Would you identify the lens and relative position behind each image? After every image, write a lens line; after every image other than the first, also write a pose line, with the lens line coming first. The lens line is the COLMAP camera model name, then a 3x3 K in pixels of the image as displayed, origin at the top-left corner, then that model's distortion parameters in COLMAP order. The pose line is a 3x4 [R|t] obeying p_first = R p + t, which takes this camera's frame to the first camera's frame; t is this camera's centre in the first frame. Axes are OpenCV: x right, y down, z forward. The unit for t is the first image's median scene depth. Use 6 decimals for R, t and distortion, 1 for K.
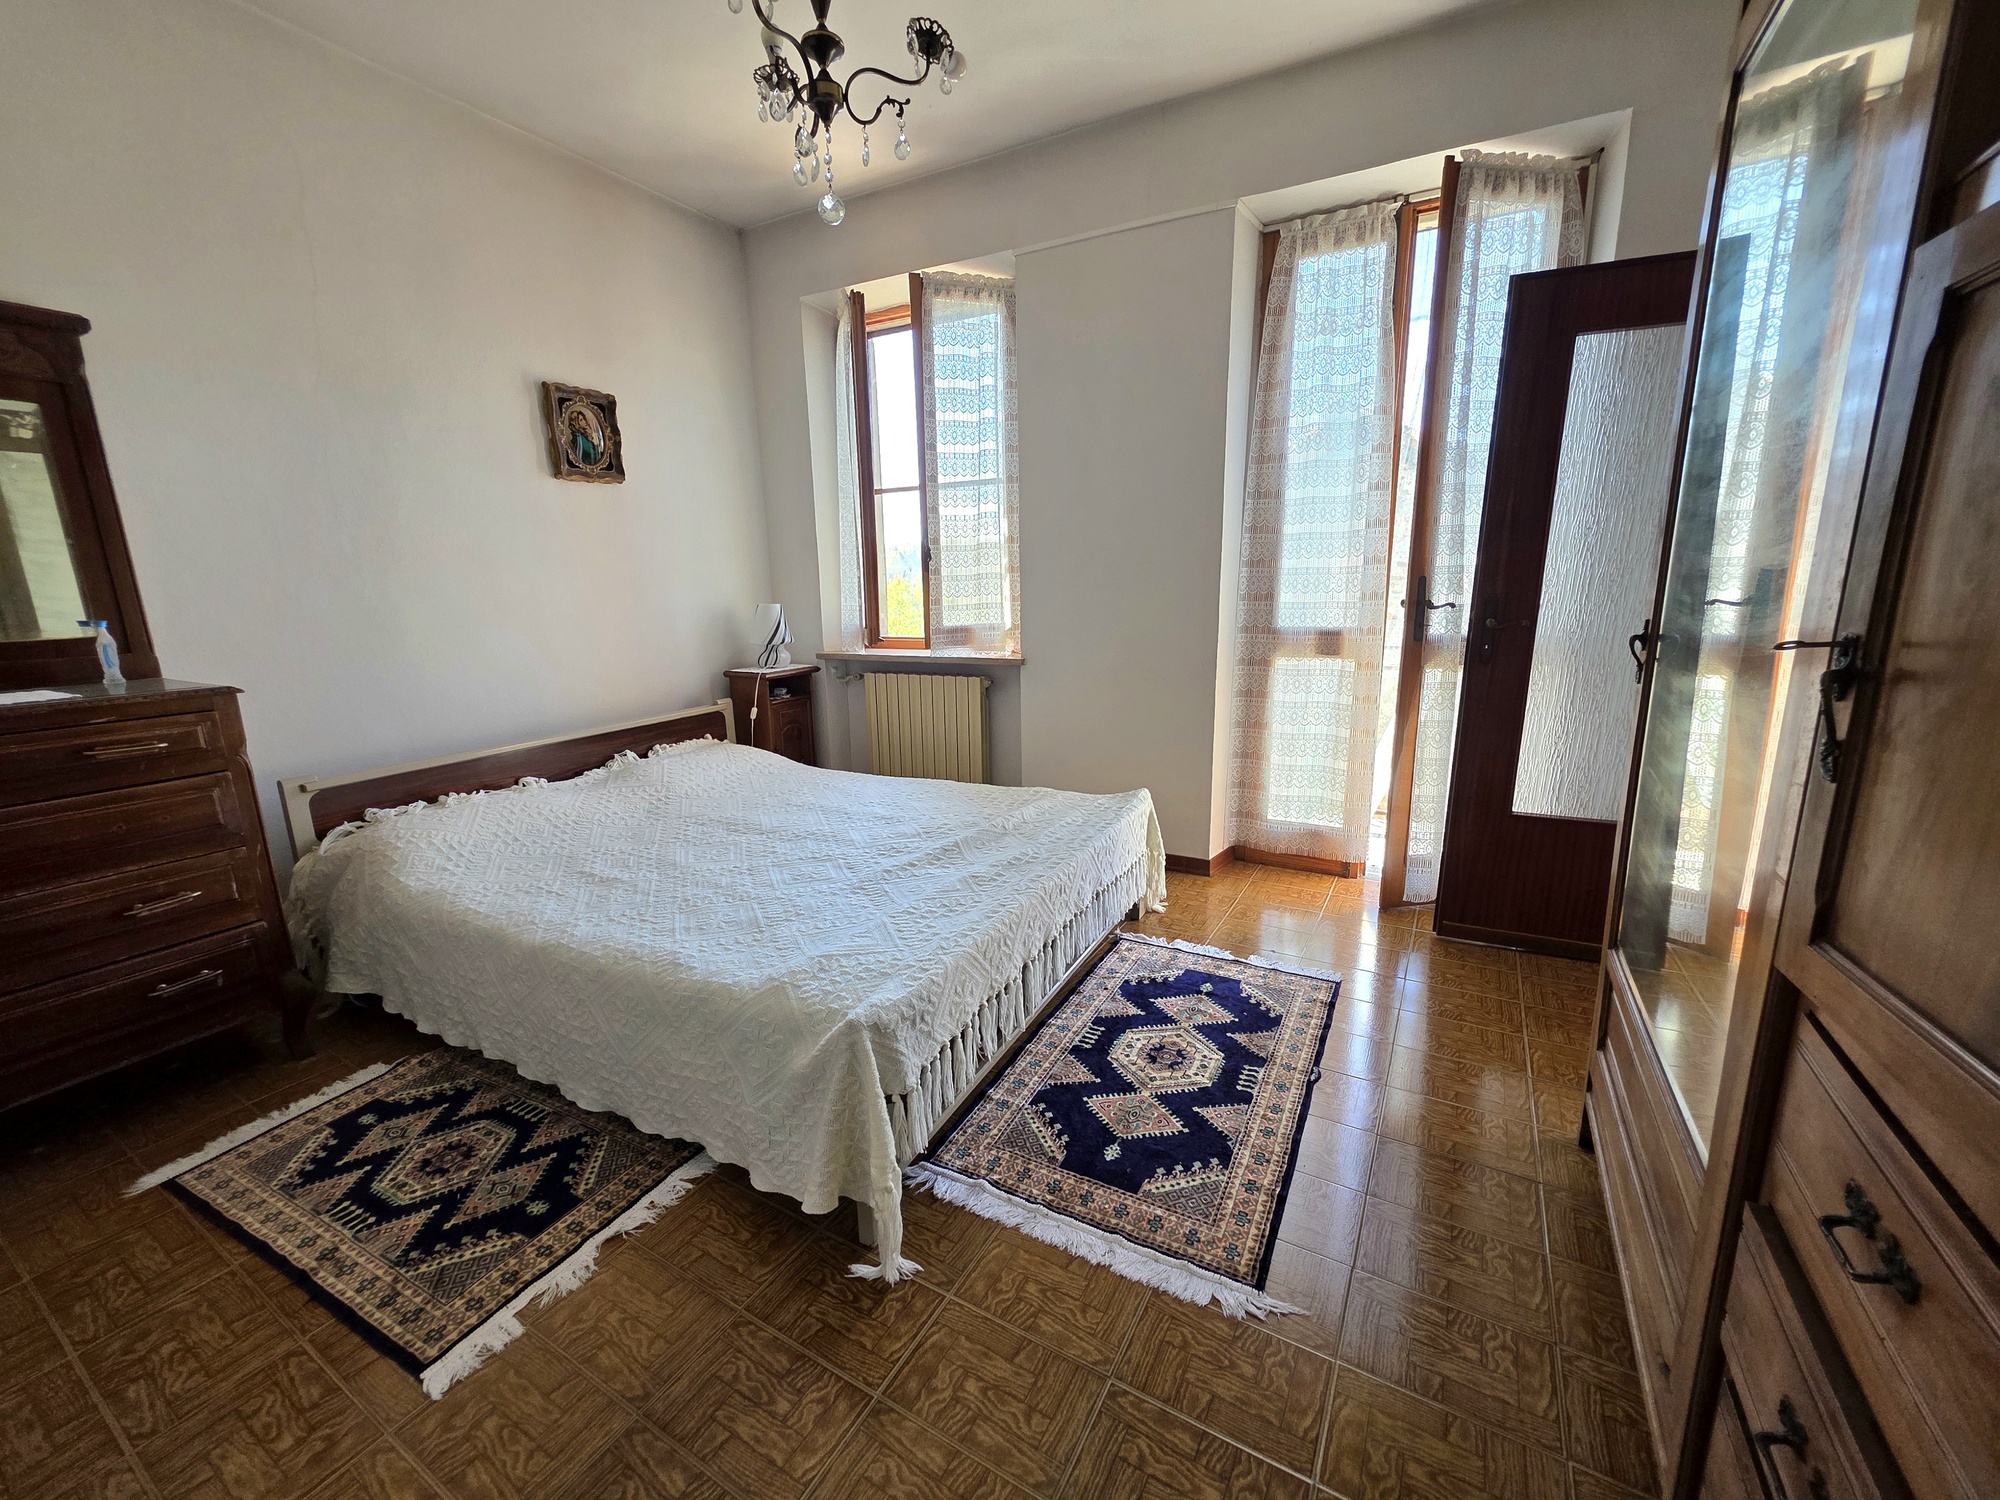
lens RADIAL K [[793.0, 0, 1001.6], [0, 793.0, 748.6], [0, 0, 1]] dist [0.000857, 0.001273]
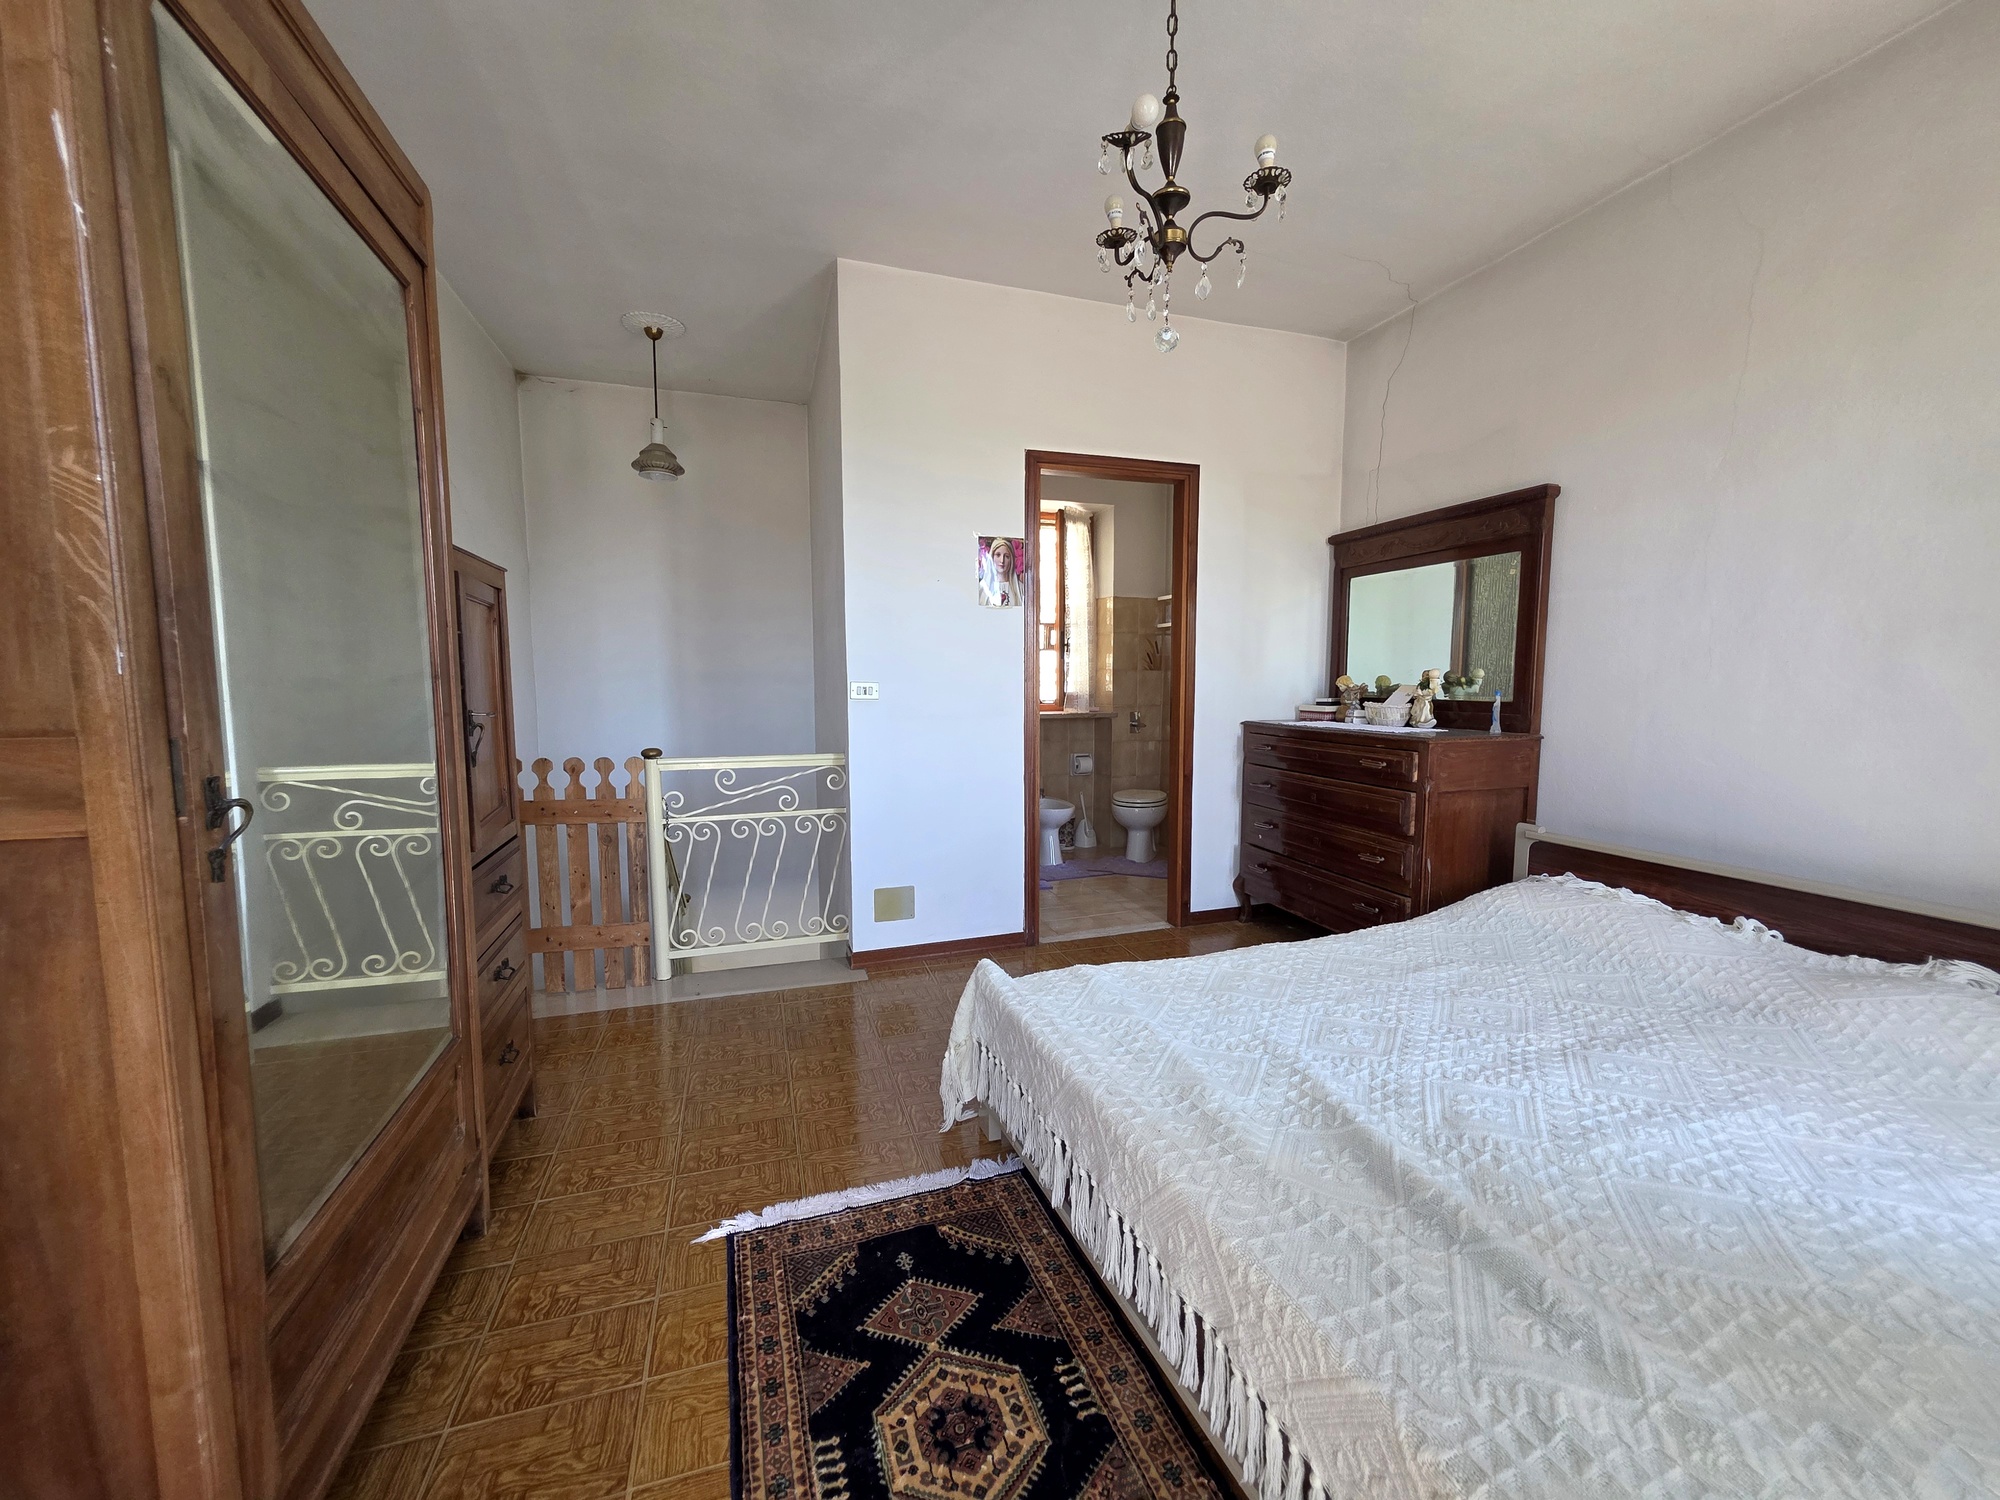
lens RADIAL K [[793.0, 0, 996.2], [0, 793.0, 747.9], [0, 0, 1]] dist [0.000857, 0.001273]
pose [[-0.670391, 0.092086, -0.736272, 0.604883], [-0.131848, 0.961695, 0.240331, -0.289922], [0.730200, 0.258192, -0.632570, 1.281227]]
